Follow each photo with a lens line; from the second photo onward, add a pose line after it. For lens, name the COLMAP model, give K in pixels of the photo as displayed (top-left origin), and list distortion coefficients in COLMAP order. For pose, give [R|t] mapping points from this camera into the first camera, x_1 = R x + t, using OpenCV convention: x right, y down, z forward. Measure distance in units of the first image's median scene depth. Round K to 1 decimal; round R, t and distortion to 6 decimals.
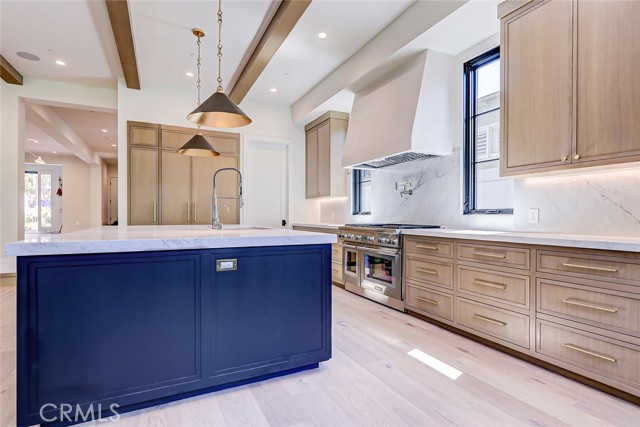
lens RADIAL K [[321.6, 0, 332.5], [0, 321.6, 219.0], [0, 0, 1]] dist [0.023119, -0.000003]
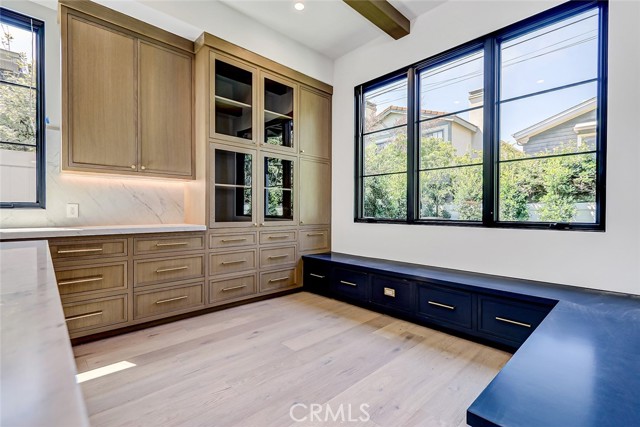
lens RADIAL K [[295.2, 0, 321.2], [0, 295.2, 212.9], [0, 0, 1]] dist [0.011666, -0.003335]
pose [[-0.273969, -0.004947, 0.961726, -0.517728], [0.009033, 0.999929, 0.007717, -0.002346], [-0.961696, 0.010802, -0.273905, 0.488256]]
